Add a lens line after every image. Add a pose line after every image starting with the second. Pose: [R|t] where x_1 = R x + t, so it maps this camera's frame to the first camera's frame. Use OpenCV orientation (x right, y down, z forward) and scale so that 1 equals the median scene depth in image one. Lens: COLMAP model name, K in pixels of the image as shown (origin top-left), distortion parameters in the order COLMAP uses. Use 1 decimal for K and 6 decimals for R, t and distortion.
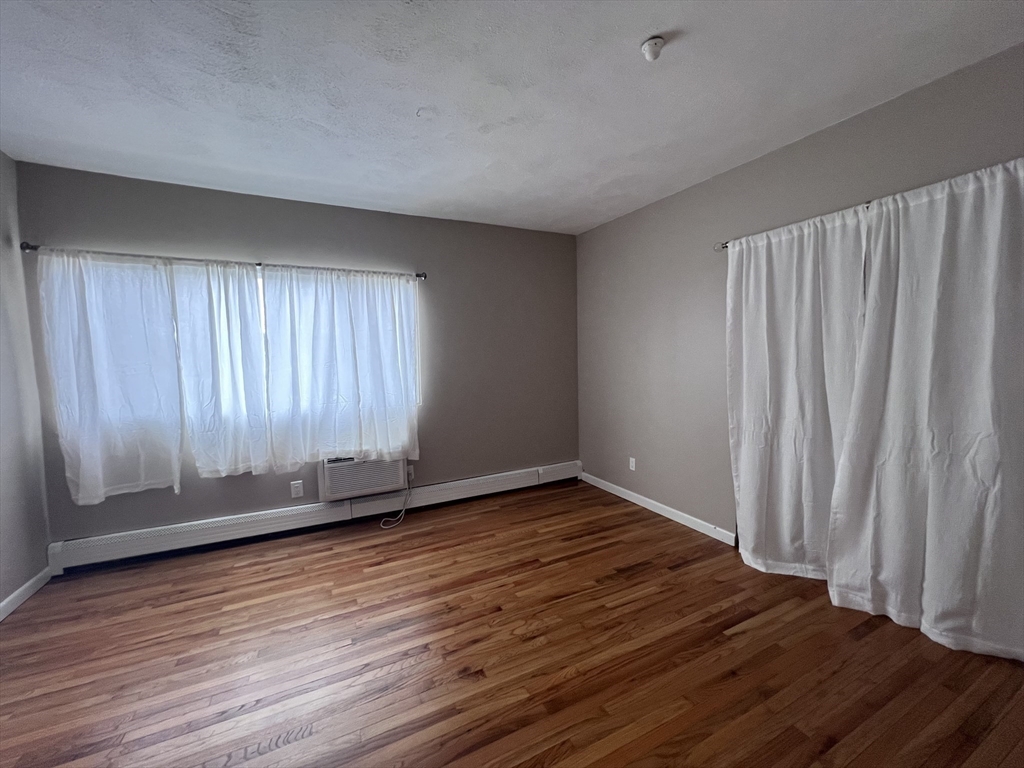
lens RADIAL K [[408.5, 0, 511.6], [0, 408.5, 384.8], [0, 0, 1]] dist [-0.001026, 0.000323]
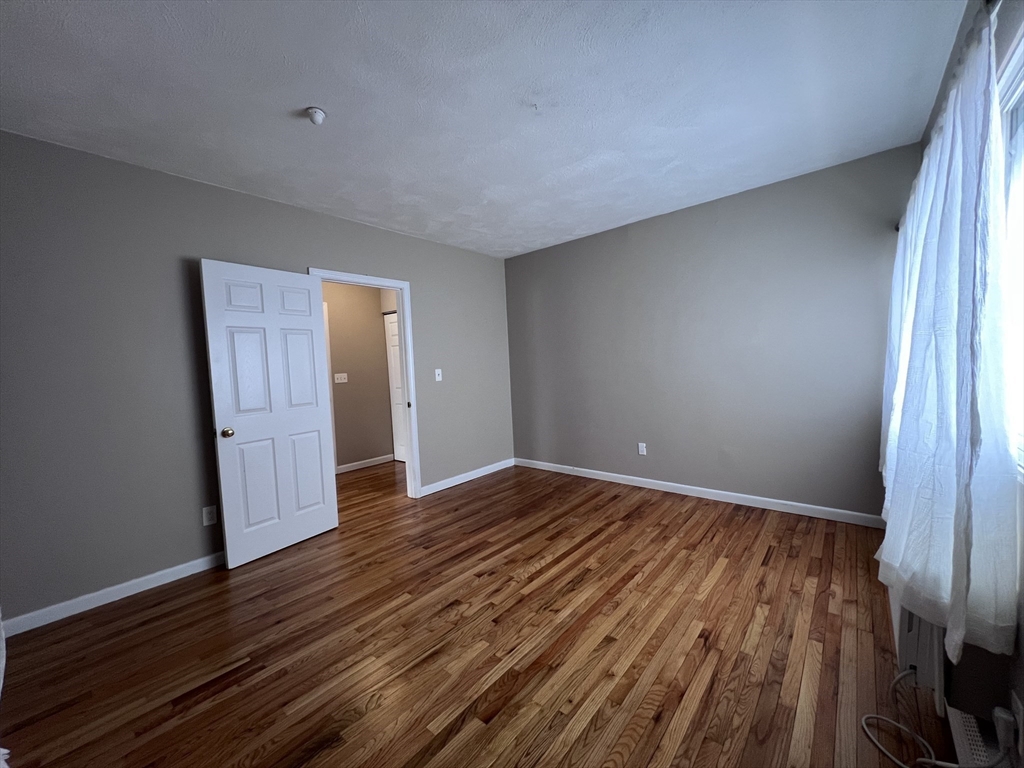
lens RADIAL K [[408.5, 0, 511.6], [0, 408.5, 384.8], [0, 0, 1]] dist [-0.001026, 0.000323]
pose [[-0.915138, 0.082016, -0.394709, 0.229360], [0.033274, 0.991113, 0.128796, -0.090215], [0.401765, 0.104733, -0.909734, 1.597564]]
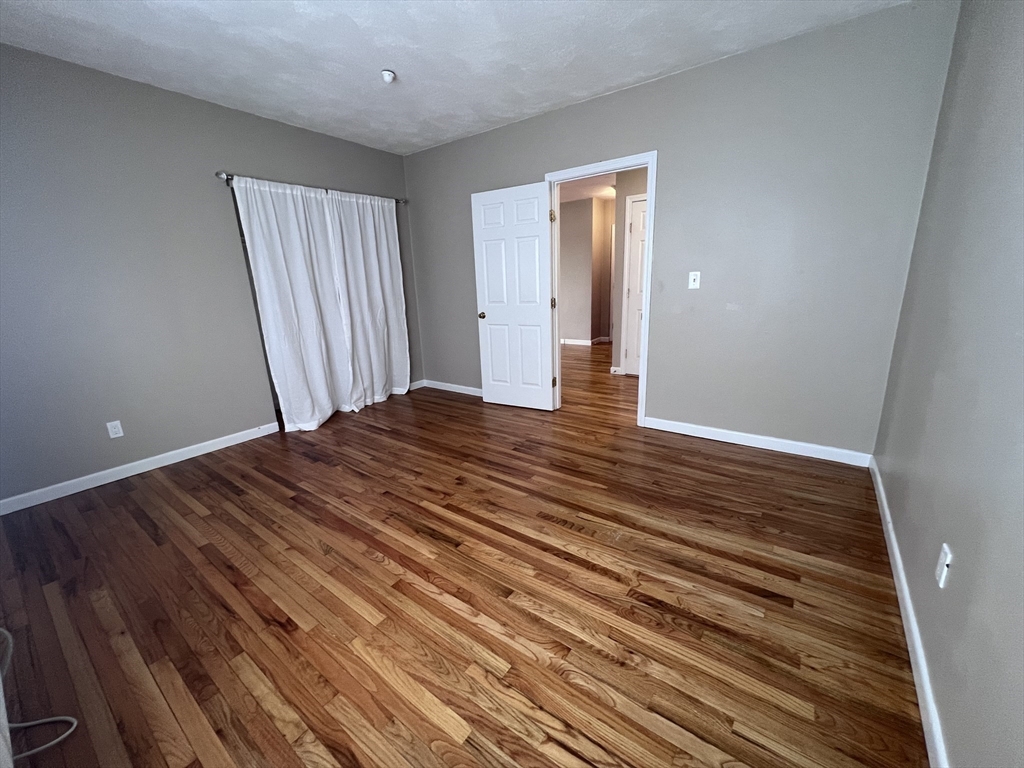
lens RADIAL K [[408.5, 0, 511.6], [0, 408.5, 384.8], [0, 0, 1]] dist [-0.001026, 0.000323]
pose [[-0.457152, -0.188366, 0.869213, -1.002224], [0.109332, 0.958000, 0.265108, -0.005599], [-0.882643, 0.216227, -0.417357, 0.976031]]
